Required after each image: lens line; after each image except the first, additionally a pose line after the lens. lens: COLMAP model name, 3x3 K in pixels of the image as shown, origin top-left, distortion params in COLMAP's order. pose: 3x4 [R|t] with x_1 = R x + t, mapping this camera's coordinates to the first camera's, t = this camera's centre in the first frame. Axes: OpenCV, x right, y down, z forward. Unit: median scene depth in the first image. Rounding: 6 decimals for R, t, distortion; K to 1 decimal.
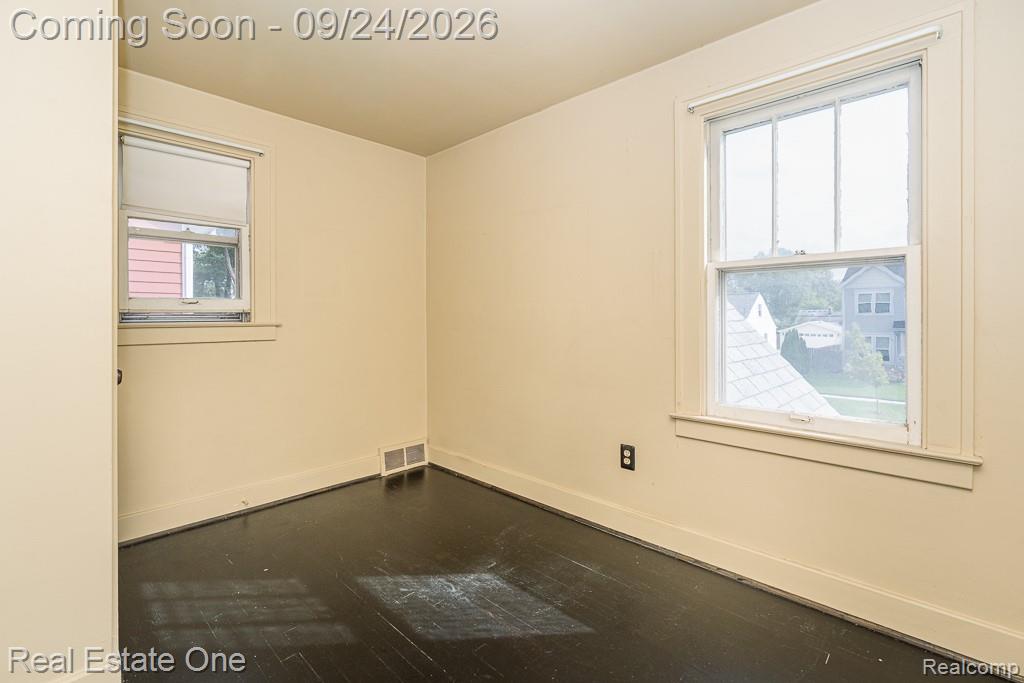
lens RADIAL K [[469.2, 0, 512.3], [0, 469.2, 317.4], [0, 0, 1]] dist [-0.008864, 0.002660]
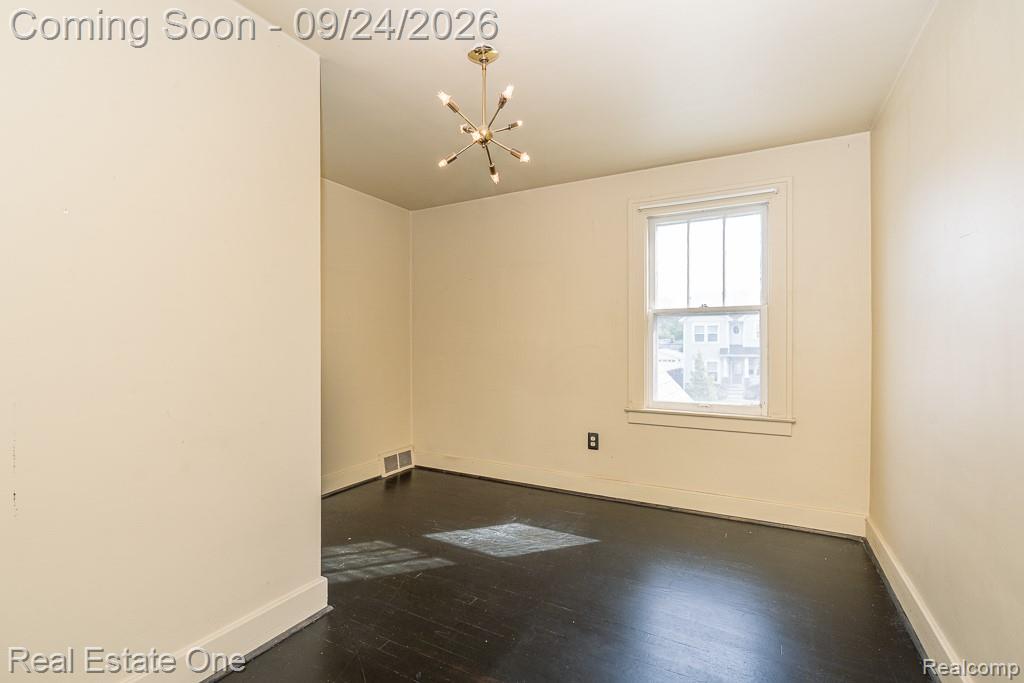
lens RADIAL K [[469.2, 0, 510.4], [0, 469.2, 345.2], [0, 0, 1]] dist [-0.008864, 0.002660]
pose [[0.962612, 0.000743, 0.270881, -0.447729], [-0.000683, 1.000000, -0.000315, 0.002420], [-0.270882, 0.000118, 0.962613, -0.371394]]
